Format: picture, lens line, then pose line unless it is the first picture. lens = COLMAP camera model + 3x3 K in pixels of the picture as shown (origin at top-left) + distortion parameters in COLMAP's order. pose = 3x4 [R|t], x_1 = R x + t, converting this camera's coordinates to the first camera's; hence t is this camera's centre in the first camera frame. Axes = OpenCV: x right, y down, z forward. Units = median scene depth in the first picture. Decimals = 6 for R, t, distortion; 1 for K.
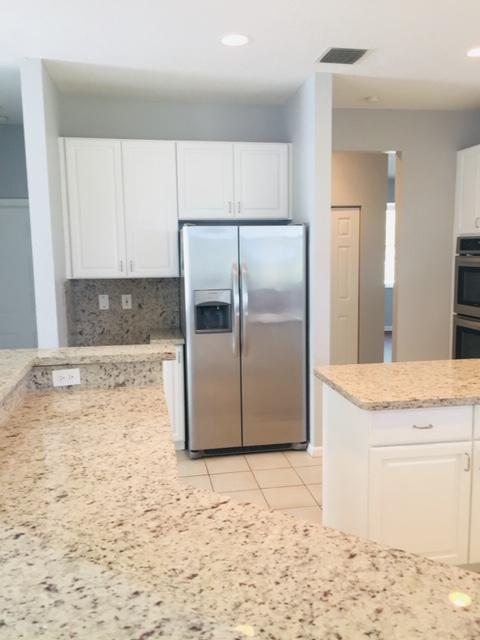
lens RADIAL K [[553.6, 0, 241.1], [0, 553.6, 320.6], [0, 0, 1]] dist [0.057227, -0.025003]
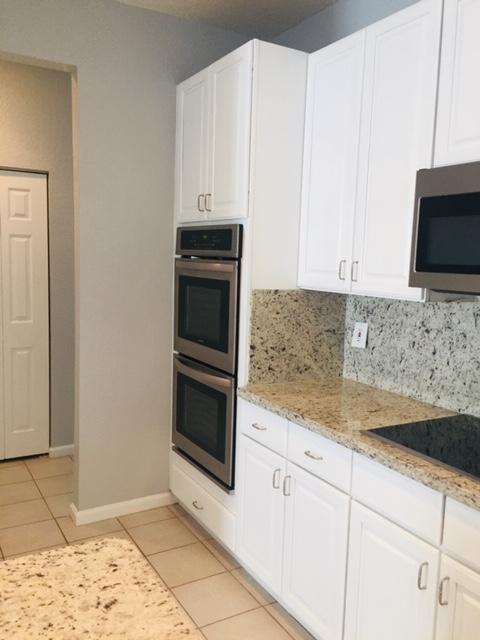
lens RADIAL K [[553.6, 0, 239.6], [0, 553.6, 320.0], [0, 0, 1]] dist [0.057227, -0.025003]
pose [[0.935491, 0.002655, 0.353340, 0.237170], [-0.000891, 0.999986, -0.005155, -0.045564], [-0.353349, 0.004508, 0.935481, 0.412654]]
